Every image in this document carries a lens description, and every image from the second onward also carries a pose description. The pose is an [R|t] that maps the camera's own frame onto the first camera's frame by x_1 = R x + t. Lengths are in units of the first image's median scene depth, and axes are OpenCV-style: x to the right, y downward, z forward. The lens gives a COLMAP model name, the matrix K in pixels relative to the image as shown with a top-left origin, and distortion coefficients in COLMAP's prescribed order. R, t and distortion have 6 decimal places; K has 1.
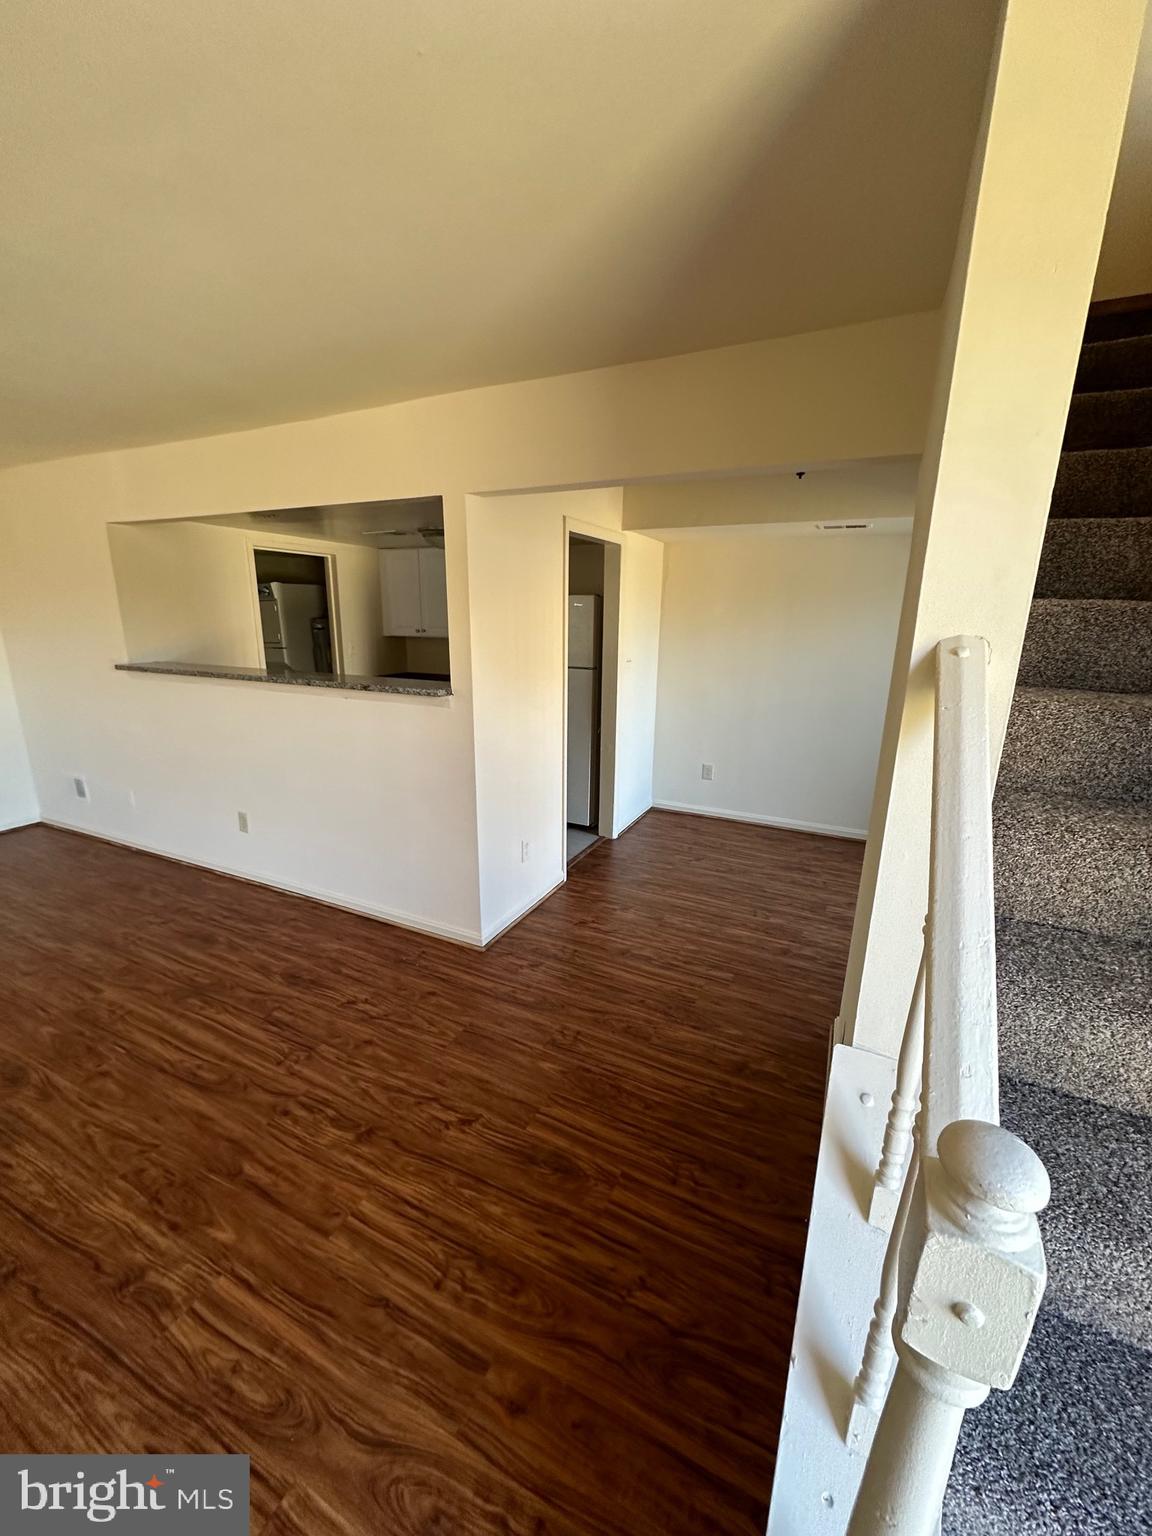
lens RADIAL K [[609.3, 0, 576.8], [0, 609.3, 767.3], [0, 0, 1]] dist [-0.002929, 0.000964]
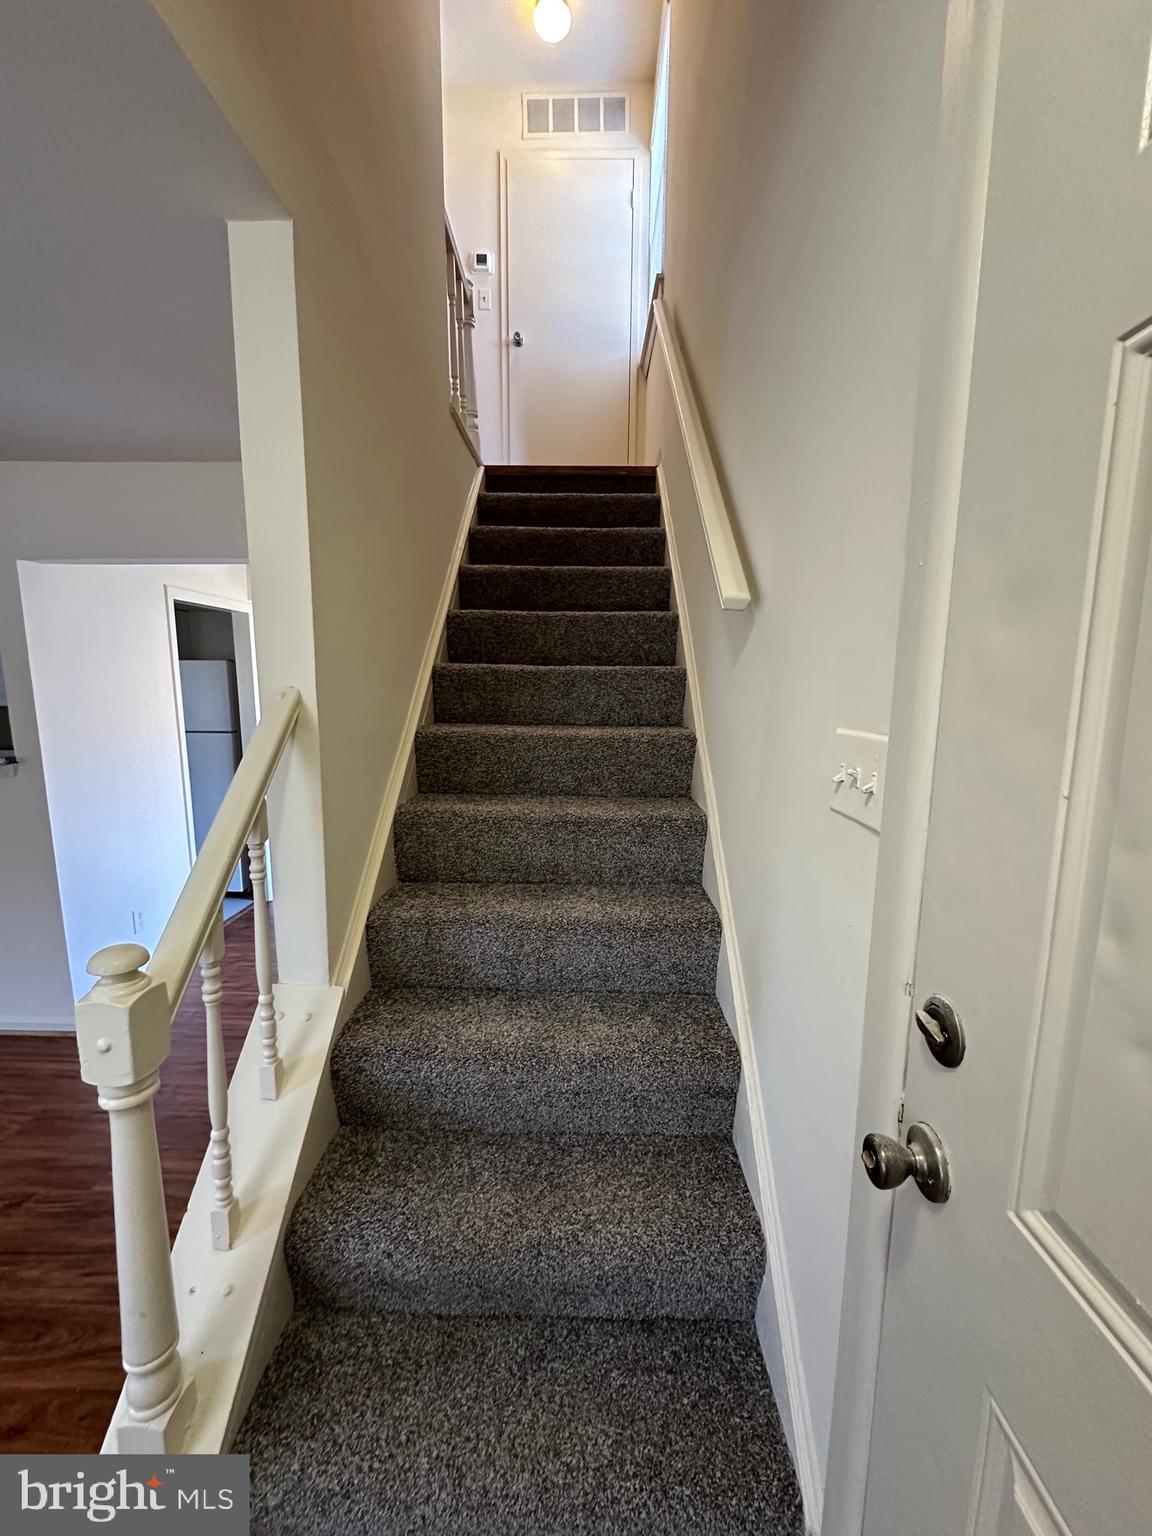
lens RADIAL K [[609.3, 0, 574.3], [0, 609.3, 770.7], [0, 0, 1]] dist [-0.002929, 0.000964]
pose [[0.908271, -0.070958, 0.412321, 0.181771], [0.111404, 0.990951, -0.074867, 0.057352], [-0.403277, 0.113934, 0.907957, -0.191581]]
